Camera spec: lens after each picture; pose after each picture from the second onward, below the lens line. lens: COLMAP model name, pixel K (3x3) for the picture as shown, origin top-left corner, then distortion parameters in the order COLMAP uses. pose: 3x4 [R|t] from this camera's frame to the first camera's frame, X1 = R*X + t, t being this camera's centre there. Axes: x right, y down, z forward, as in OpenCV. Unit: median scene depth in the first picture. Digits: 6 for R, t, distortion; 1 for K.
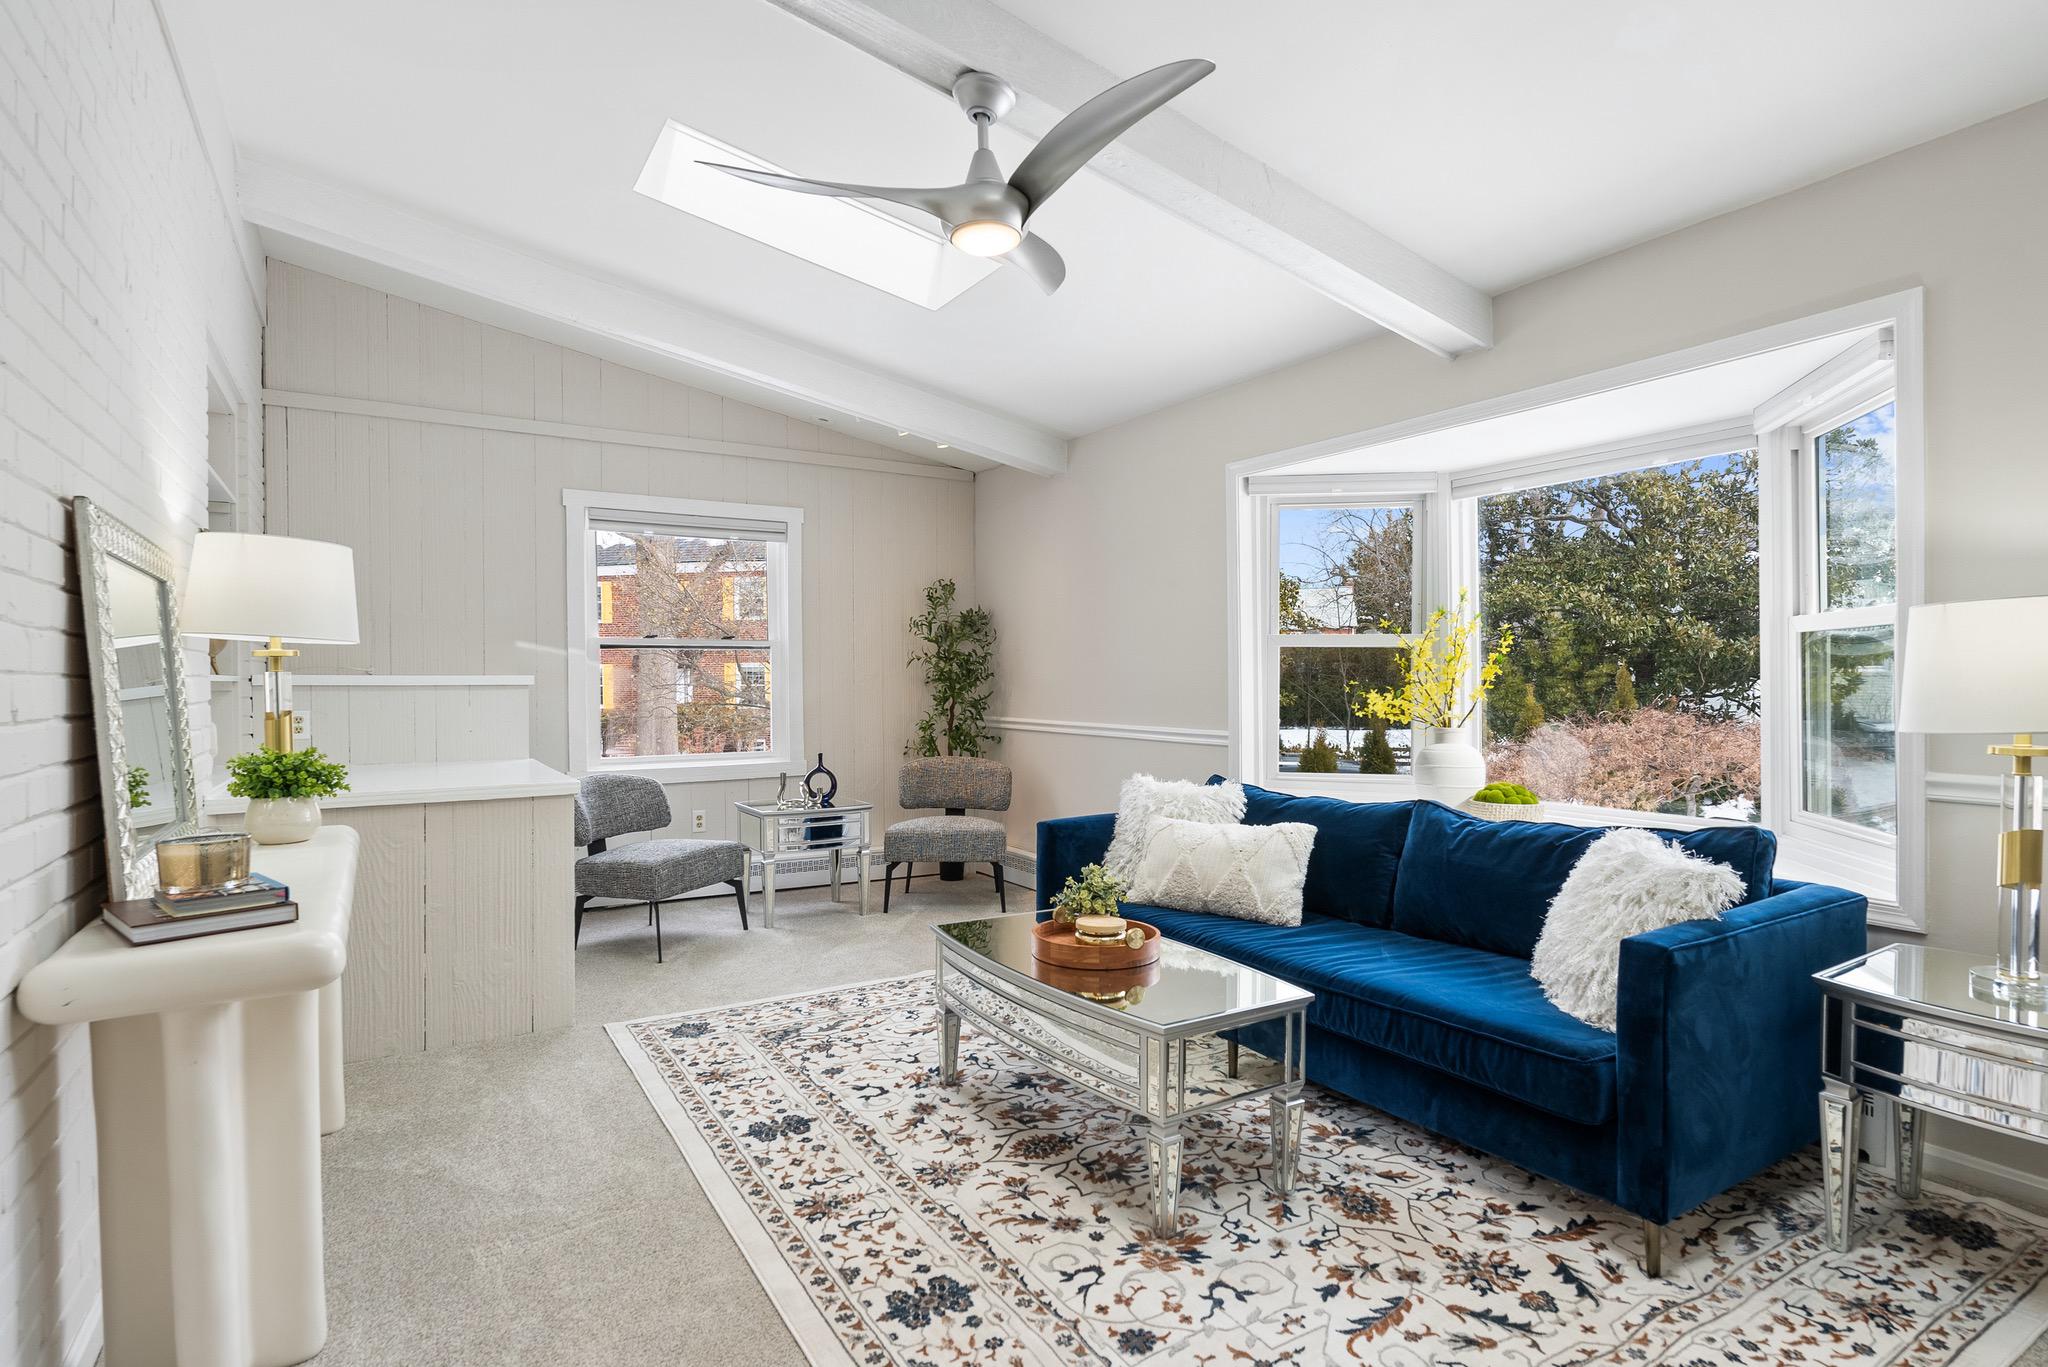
lens RADIAL K [[1040.7, 0, 1029.1], [0, 1040.7, 688.0], [0, 0, 1]] dist [-0.004613, -0.000734]
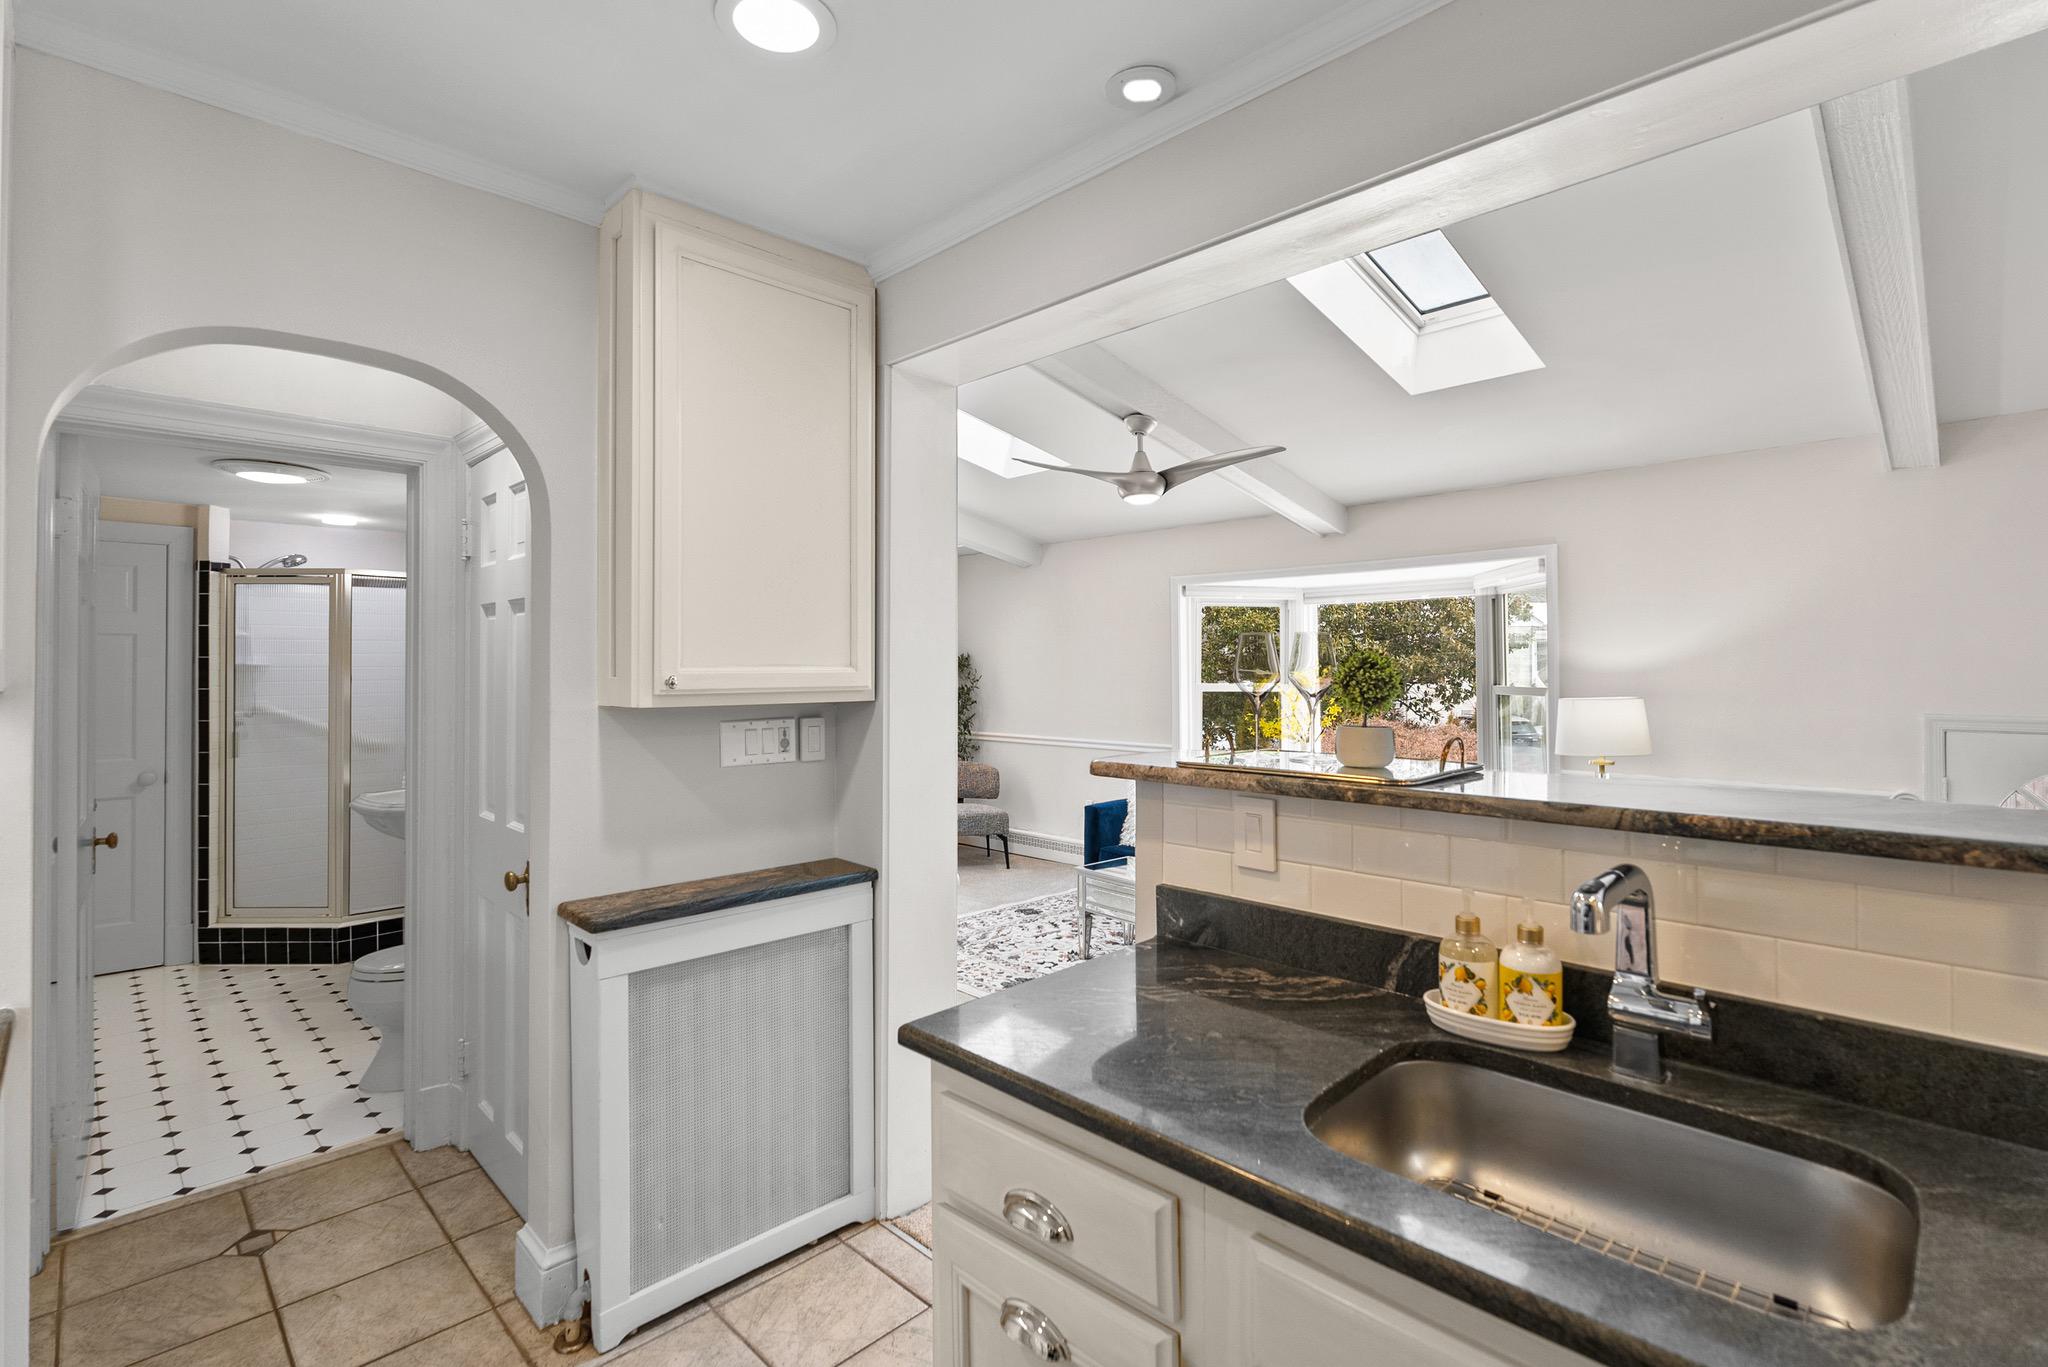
lens RADIAL K [[939.3, 0, 1030.5], [0, 939.3, 660.5], [0, 0, 1]] dist [-0.002299, -0.000192]
pose [[0.970860, 0.007350, 0.239534, -0.667155], [-0.001909, 0.999735, -0.022941, -0.099249], [-0.239640, 0.021815, 0.970617, -0.626420]]
